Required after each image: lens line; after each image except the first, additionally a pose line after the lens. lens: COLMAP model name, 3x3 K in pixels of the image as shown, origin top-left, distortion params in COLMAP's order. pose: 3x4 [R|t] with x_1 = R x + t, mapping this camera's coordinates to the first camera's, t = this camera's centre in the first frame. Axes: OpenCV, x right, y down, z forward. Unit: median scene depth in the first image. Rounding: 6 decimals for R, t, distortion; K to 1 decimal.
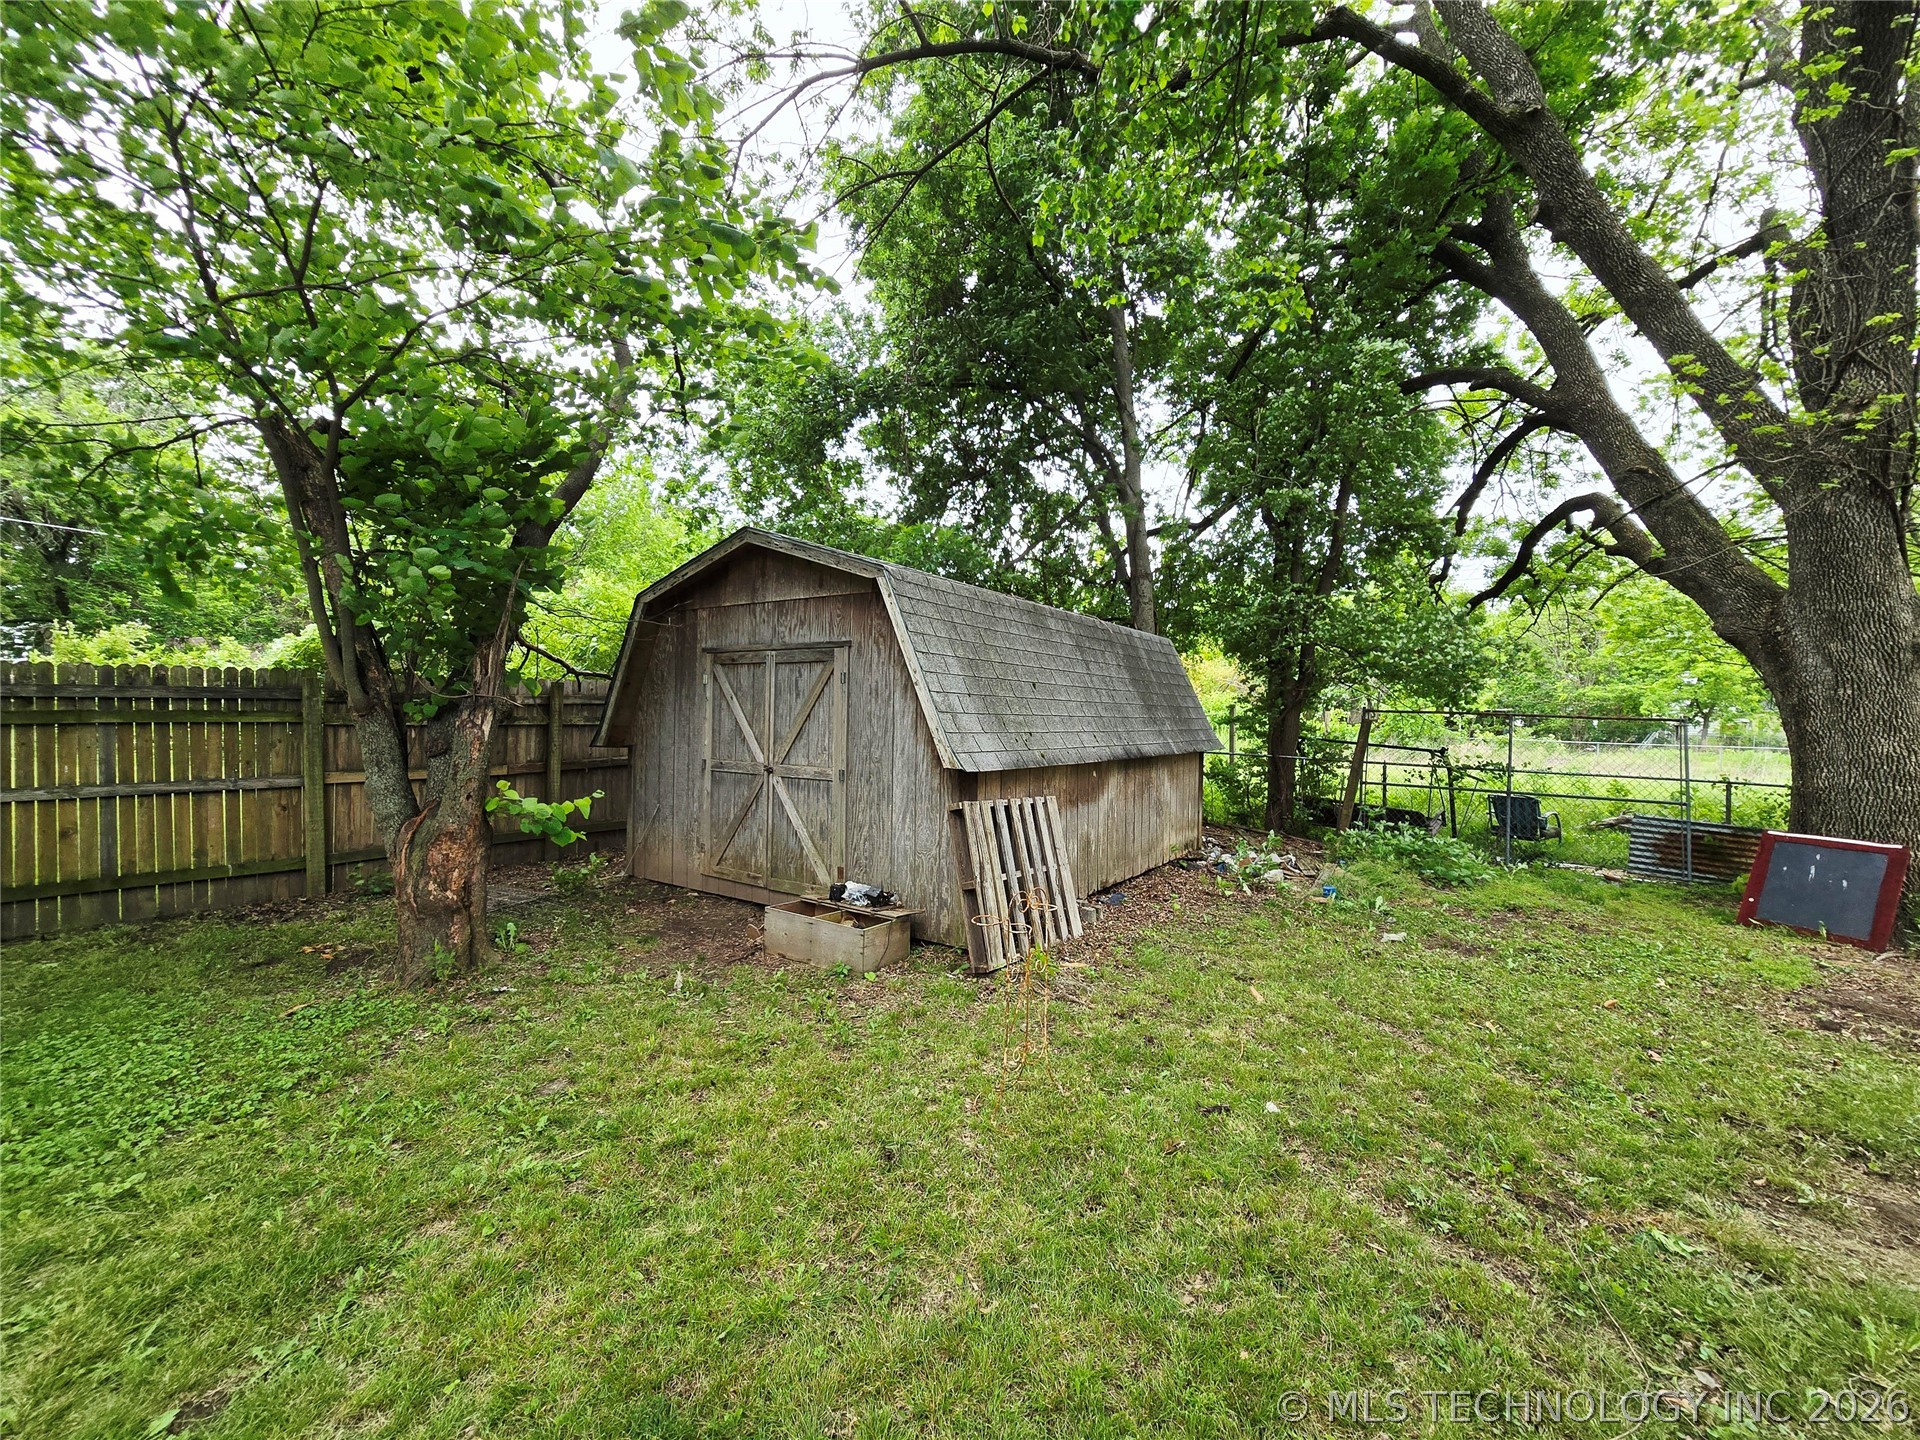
lens RADIAL K [[786.6, 0, 960.2], [0, 786.6, 719.7], [0, 0, 1]] dist [-0.004902, 0.002485]
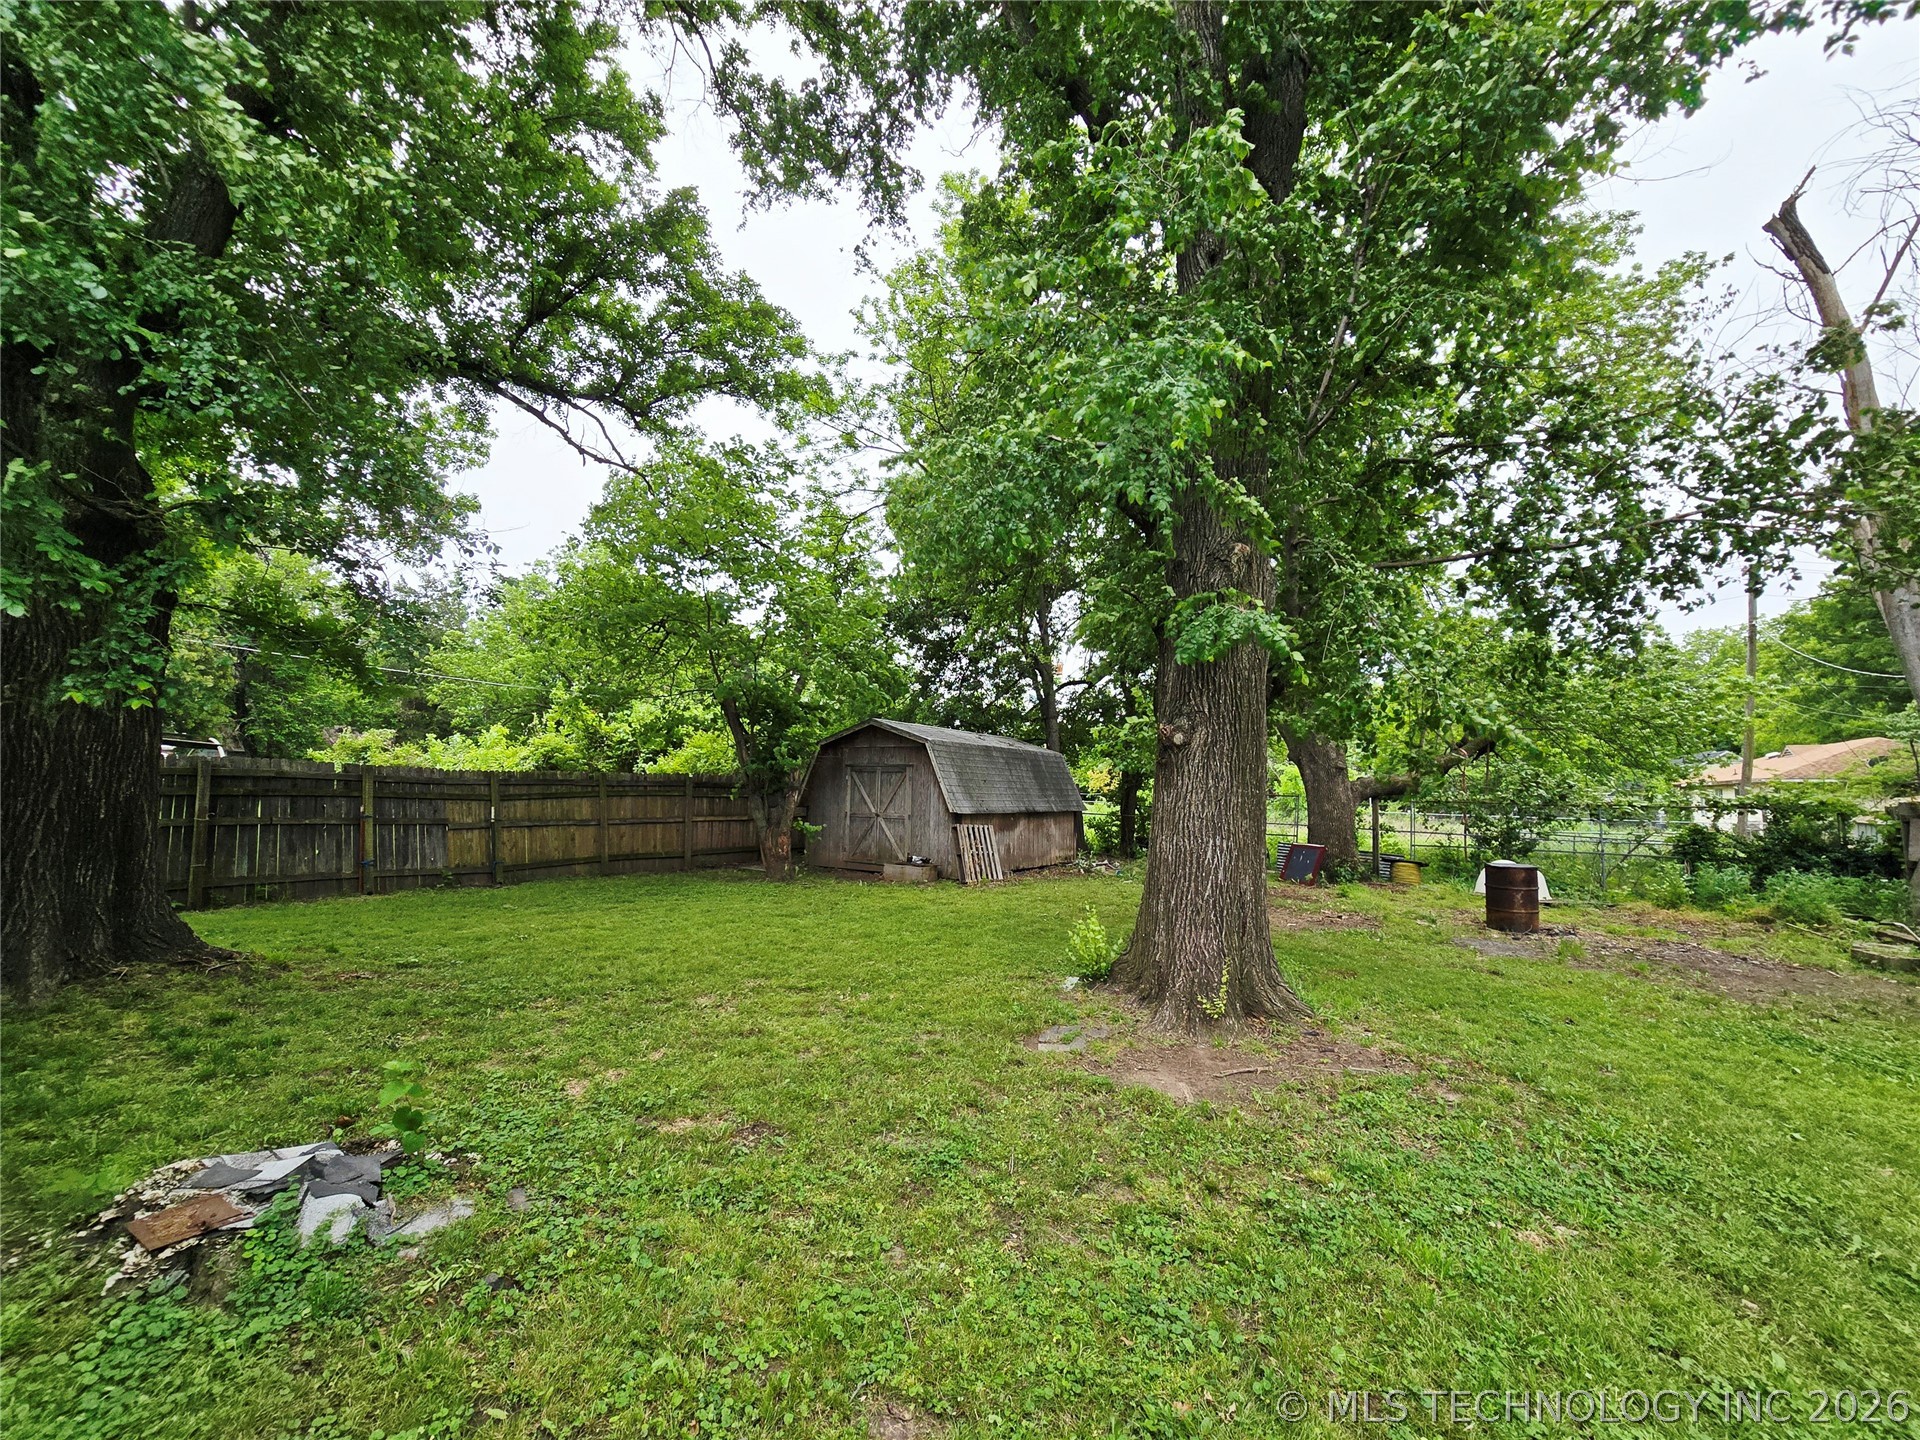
lens RADIAL K [[786.6, 0, 961.8], [0, 786.6, 720.4], [0, 0, 1]] dist [-0.004902, 0.002485]
pose [[0.999815, 0.005019, 0.018551, -0.027694], [-0.003245, 0.995527, -0.094420, -0.000231], [-0.018942, 0.094343, 0.995360, -1.582631]]
